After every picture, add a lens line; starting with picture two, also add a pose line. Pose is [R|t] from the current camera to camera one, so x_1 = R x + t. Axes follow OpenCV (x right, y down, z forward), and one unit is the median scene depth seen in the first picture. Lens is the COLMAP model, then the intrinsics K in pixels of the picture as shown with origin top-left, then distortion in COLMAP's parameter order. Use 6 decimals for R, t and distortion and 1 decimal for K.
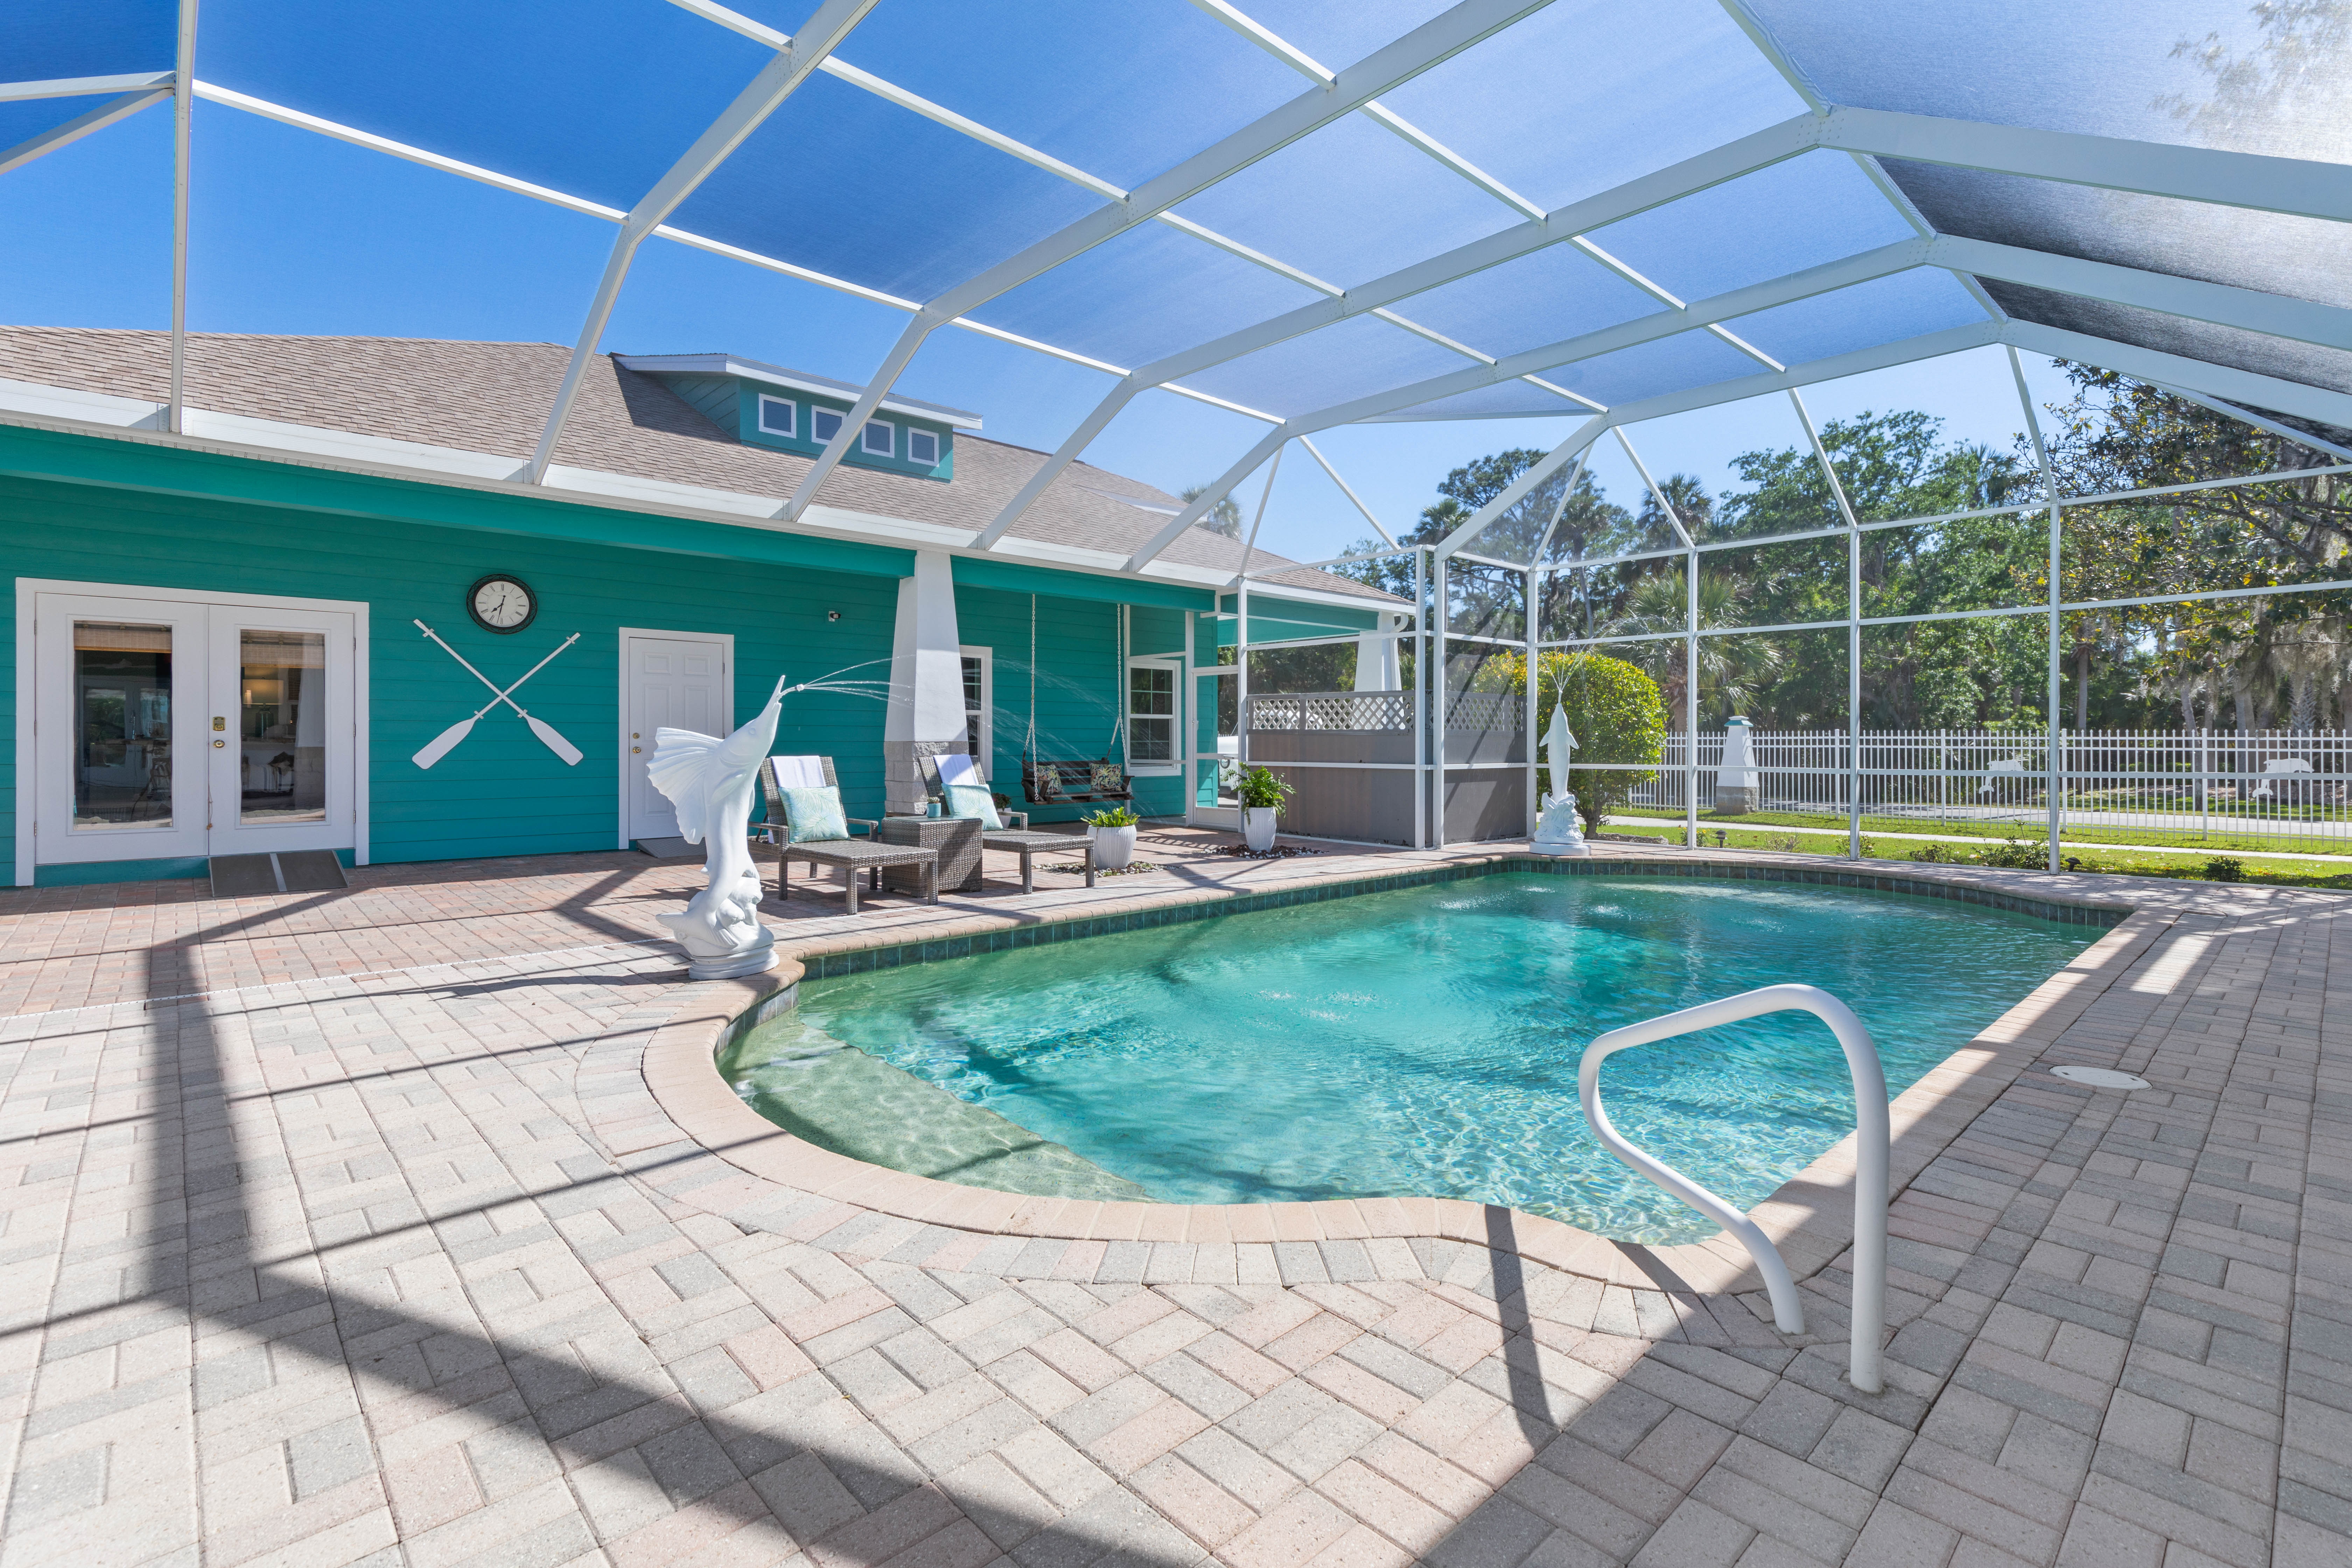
lens RADIAL K [[1069.2, 0, 1170.5], [0, 1069.2, 738.7], [0, 0, 1]] dist [0.001759, 0.000295]
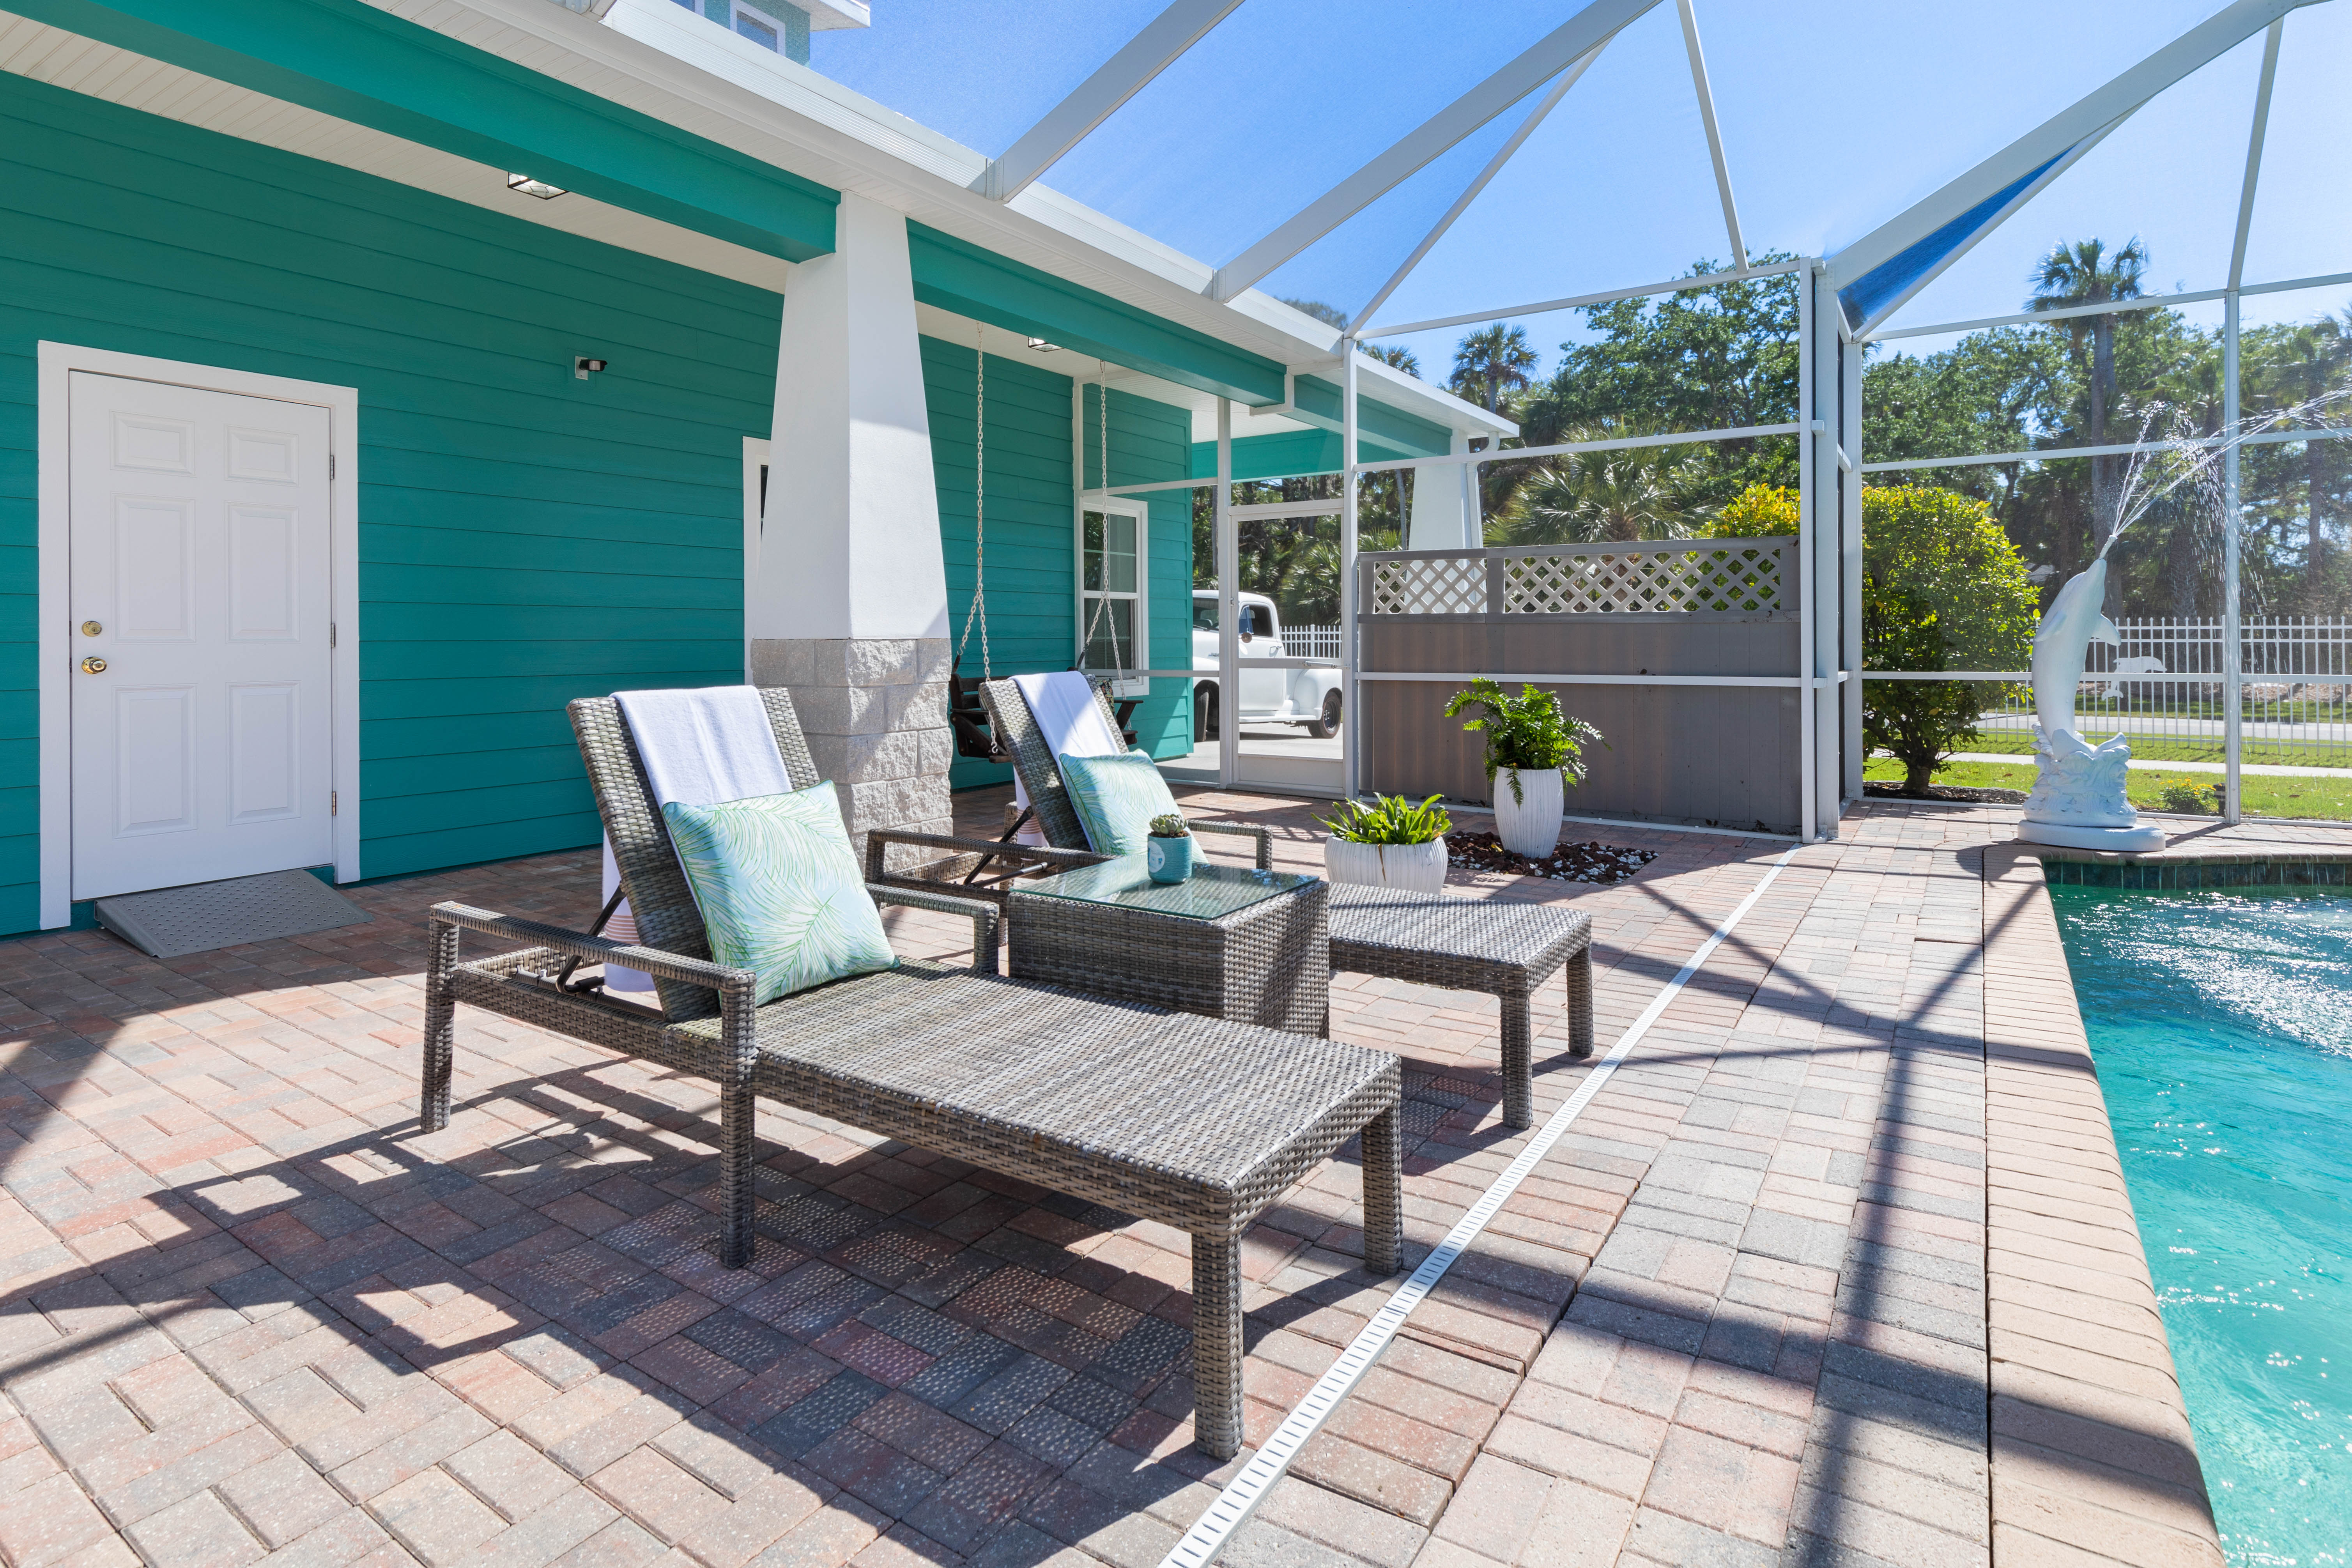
lens RADIAL K [[1196.2, 0, 1064.7], [0, 1196.2, 630.7], [0, 0, 1]] dist [0.002960, 0.000425]
pose [[0.977912, -0.004090, 0.208977, -0.248132], [0.004952, 0.999981, -0.003604, 0.001511], [-0.208958, 0.004559, 0.977914, 0.506710]]
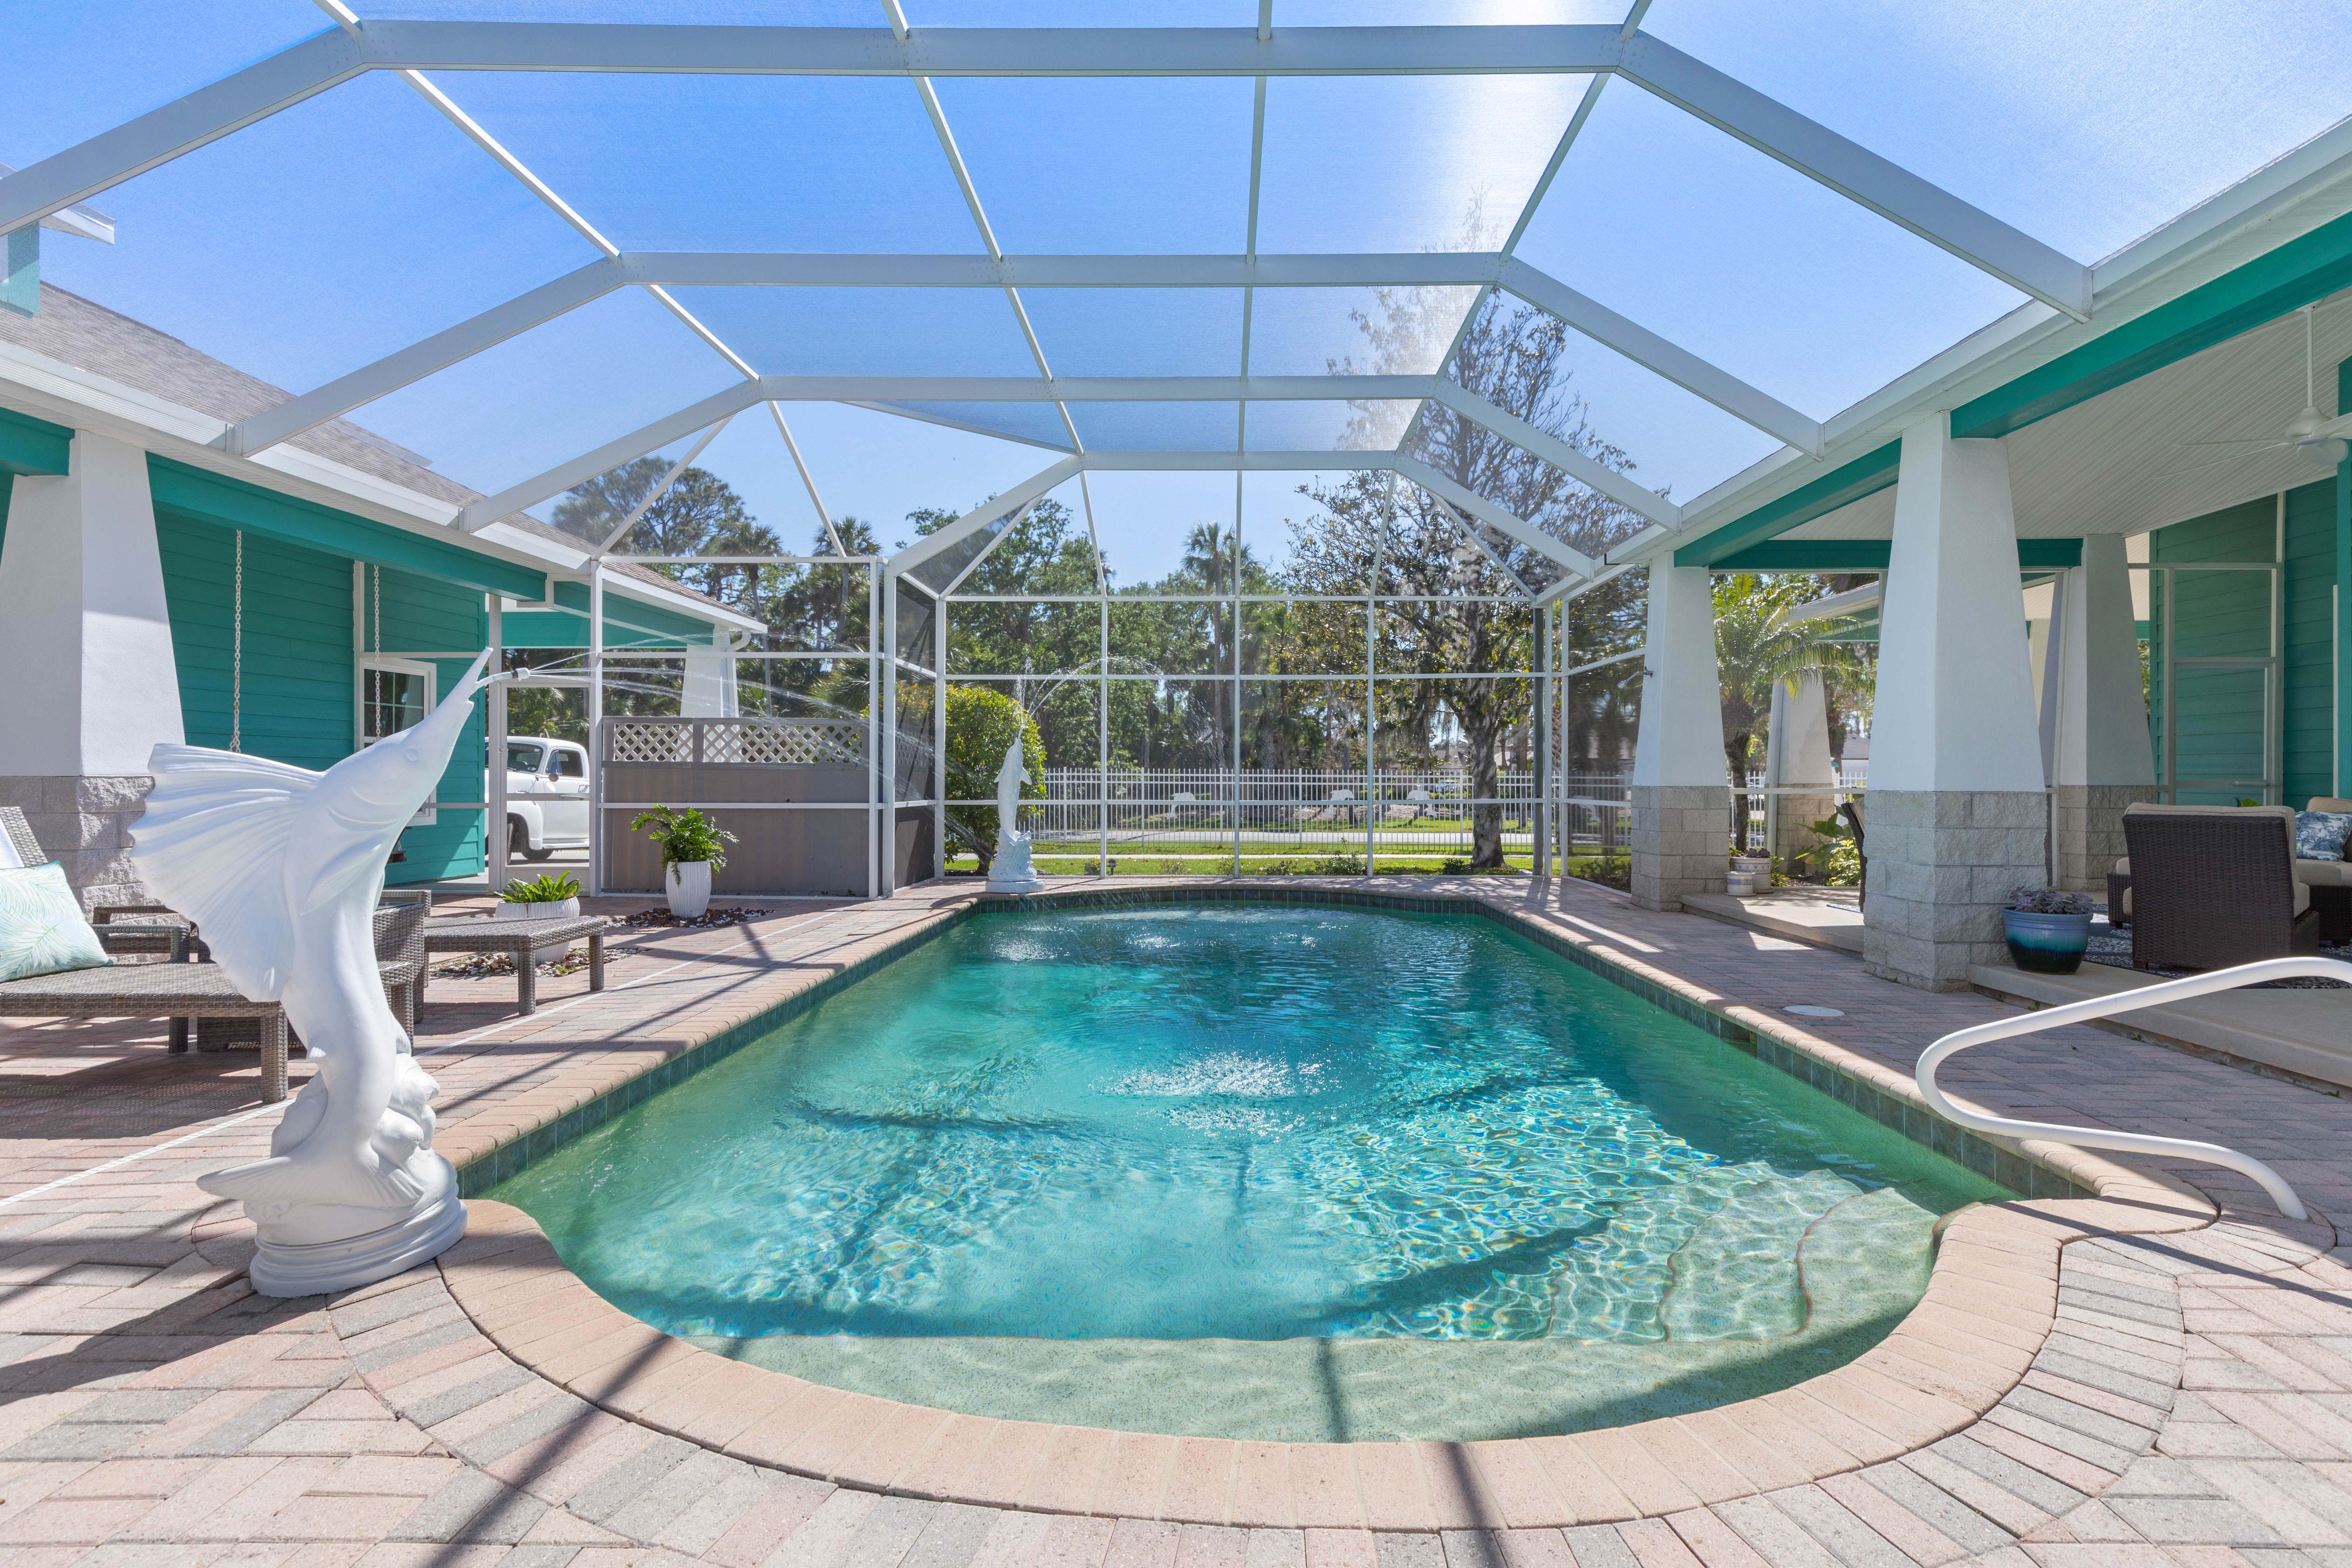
lens RADIAL K [[1086.5, 0, 1177.1], [0, 1086.5, 770.6], [0, 0, 1]] dist [0.004636, 0.000836]
pose [[0.687736, 0.005351, 0.725941, -0.252623], [-0.003306, 0.999986, -0.004238, 0.000205], [-0.725953, 0.000515, 0.687744, 0.195545]]
